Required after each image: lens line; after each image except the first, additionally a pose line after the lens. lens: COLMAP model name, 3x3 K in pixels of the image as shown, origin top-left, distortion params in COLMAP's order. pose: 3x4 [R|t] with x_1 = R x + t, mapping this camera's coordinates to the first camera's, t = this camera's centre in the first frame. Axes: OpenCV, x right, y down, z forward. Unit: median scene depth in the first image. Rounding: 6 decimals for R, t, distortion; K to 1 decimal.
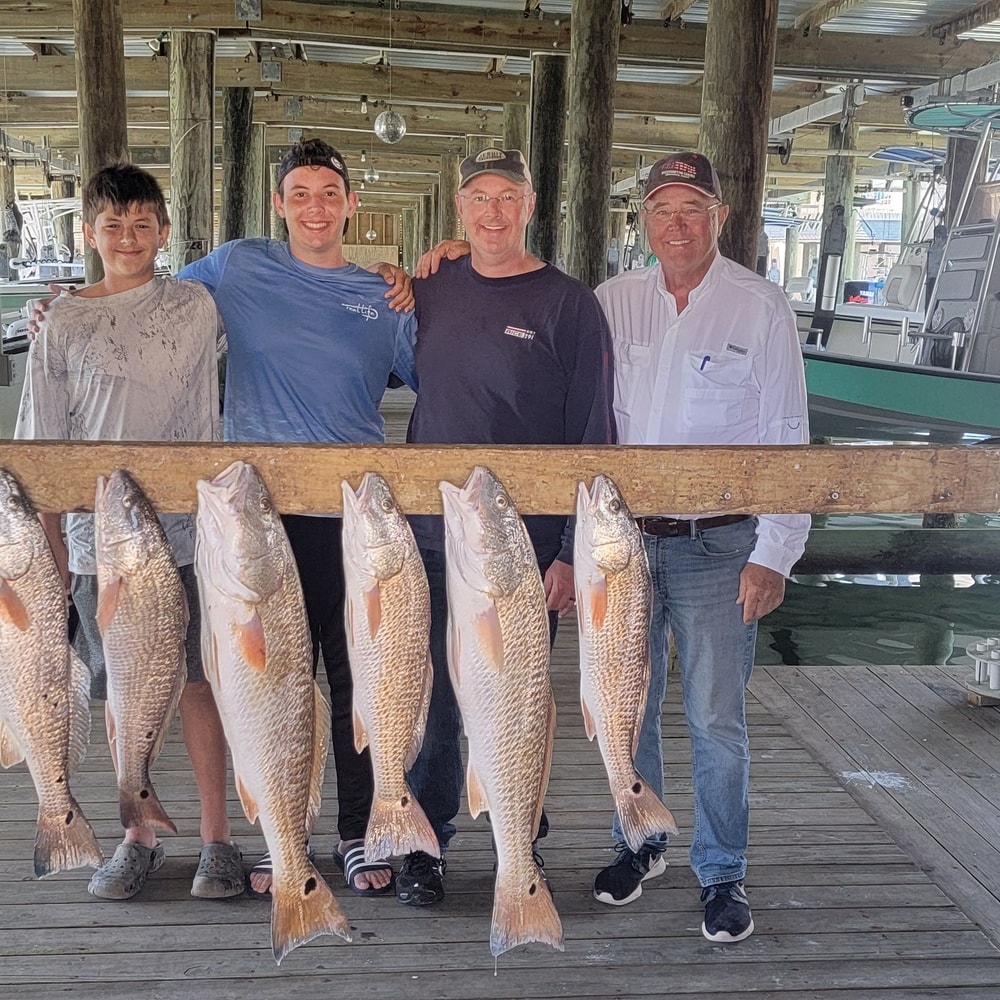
lens RADIAL K [[1737.7, 0, 500.0], [0, 1737.7, 500.0], [0, 0, 1]] dist [0.198559, -0.265310]
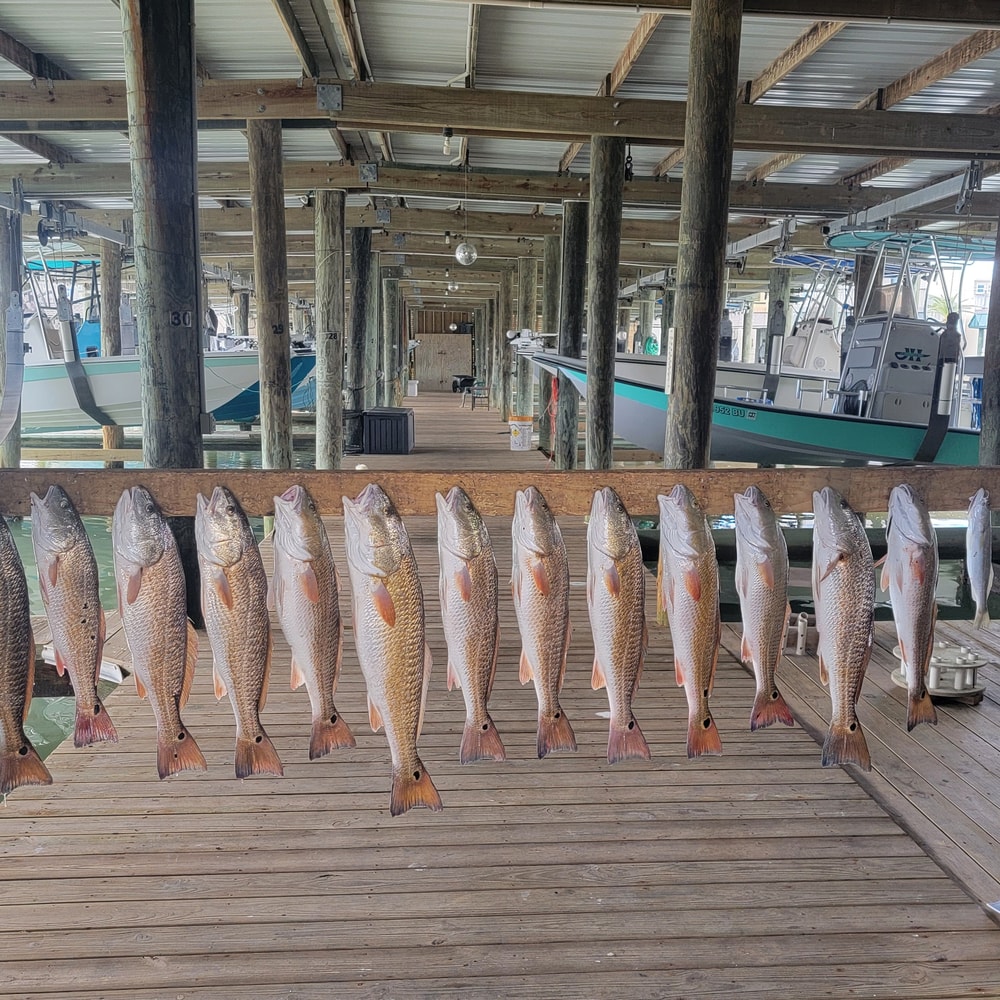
lens RADIAL K [[1284.9, 0, 506.7], [0, 1284.9, 507.2], [0, 0, 1]] dist [0.176398, -0.090660]
pose [[0.999525, -0.007262, -0.029960, 0.001710], [0.007079, 0.999956, -0.006185, 0.004079], [0.030004, 0.005970, 0.999532, -0.065971]]
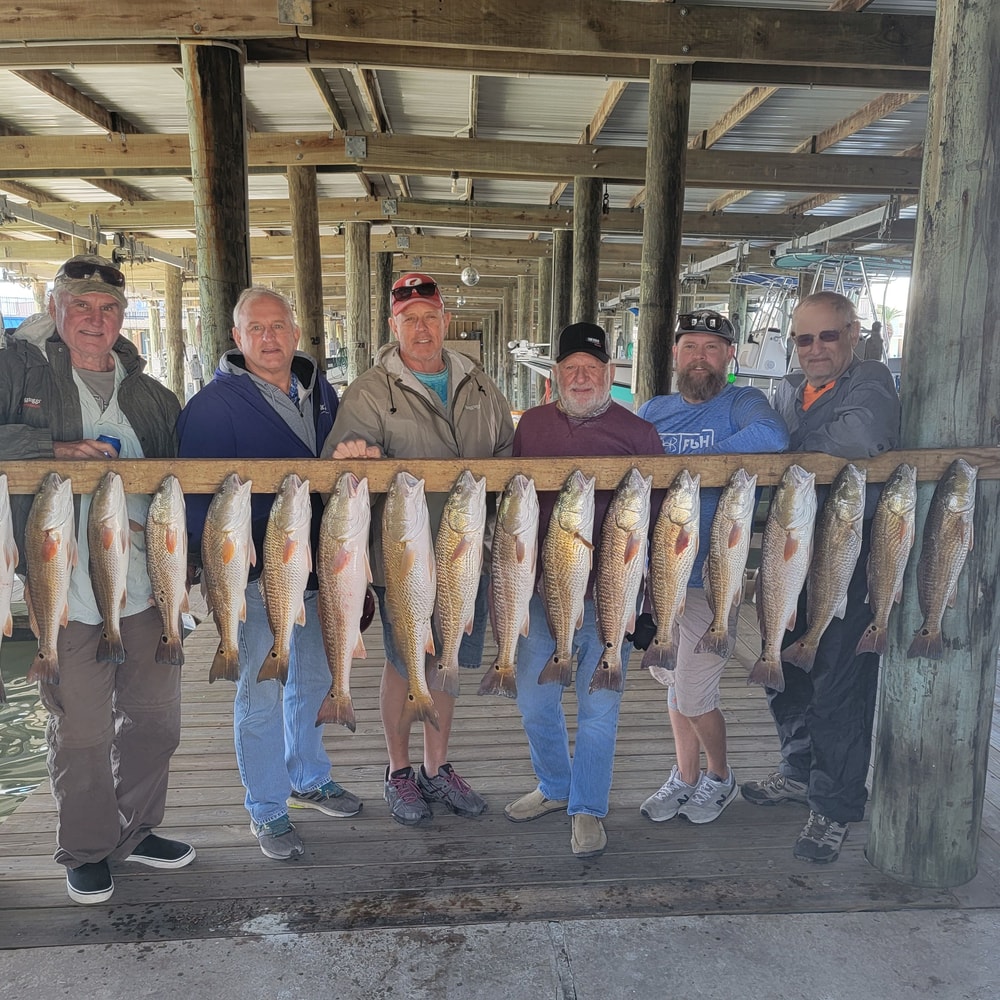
lens RADIAL K [[1268.6, 0, 534.8], [0, 1268.6, 517.9], [0, 0, 1]] dist [0.180701, 0.014806]
pose [[0.999314, -0.015171, -0.033797, 0.037673], [0.015596, 0.999802, 0.012327, 0.012448], [0.033603, -0.012846, 0.999353, -0.255549]]
